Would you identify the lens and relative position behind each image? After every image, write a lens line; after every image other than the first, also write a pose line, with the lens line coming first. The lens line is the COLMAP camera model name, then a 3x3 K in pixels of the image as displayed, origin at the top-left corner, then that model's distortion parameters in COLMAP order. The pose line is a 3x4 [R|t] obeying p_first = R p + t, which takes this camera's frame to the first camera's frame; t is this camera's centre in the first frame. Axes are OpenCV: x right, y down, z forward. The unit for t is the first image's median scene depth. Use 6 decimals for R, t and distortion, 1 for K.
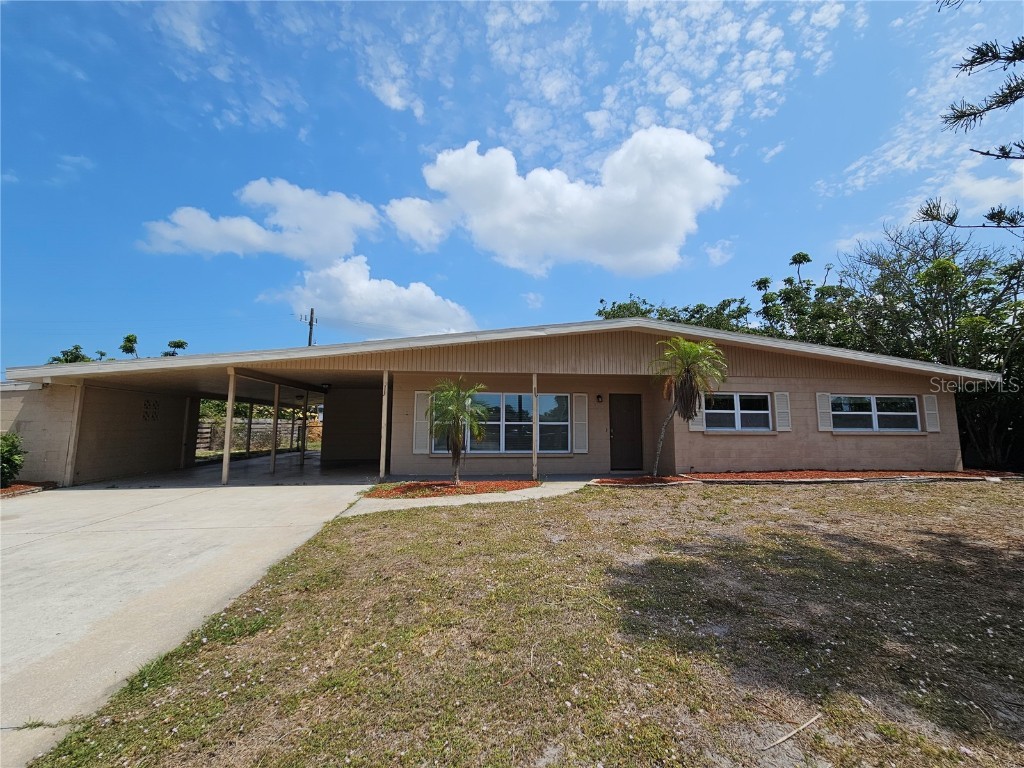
lens RADIAL K [[417.7, 0, 515.2], [0, 417.7, 374.9], [0, 0, 1]] dist [0.000339, 0.000120]
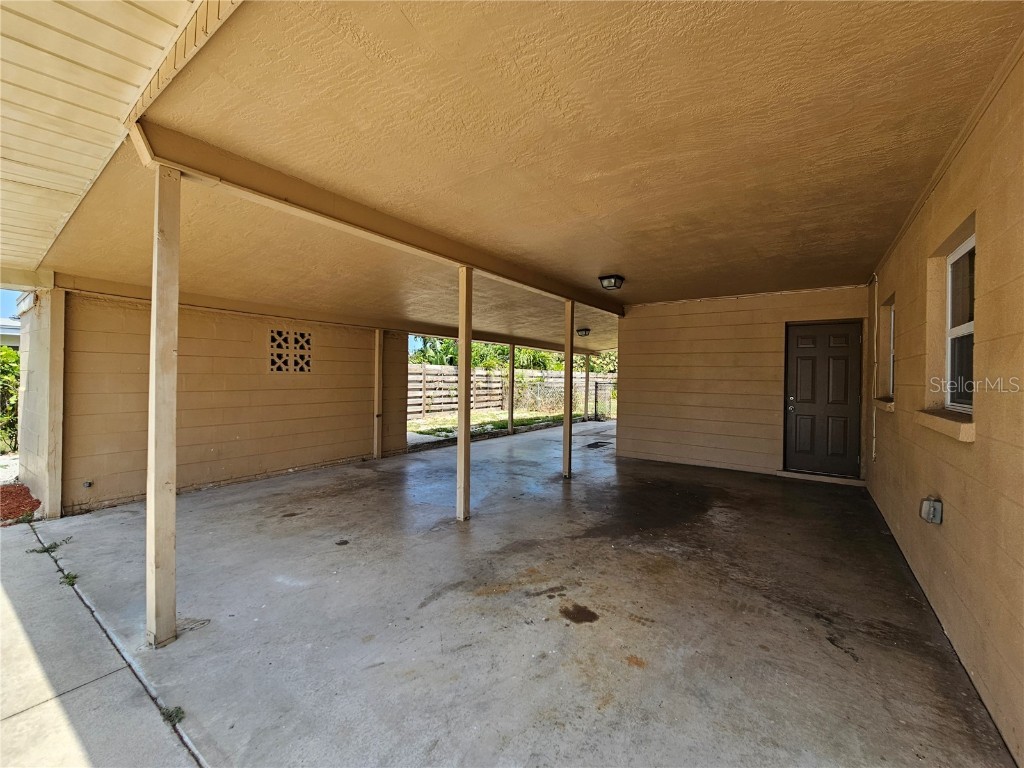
lens RADIAL K [[417.7, 0, 515.2], [0, 417.7, 374.9], [0, 0, 1]] dist [0.000339, 0.000120]
pose [[0.741635, 0.008628, -0.670748, -0.279408], [0.064906, 0.994303, 0.084555, 0.075852], [0.667656, -0.106245, 0.736850, 0.692001]]
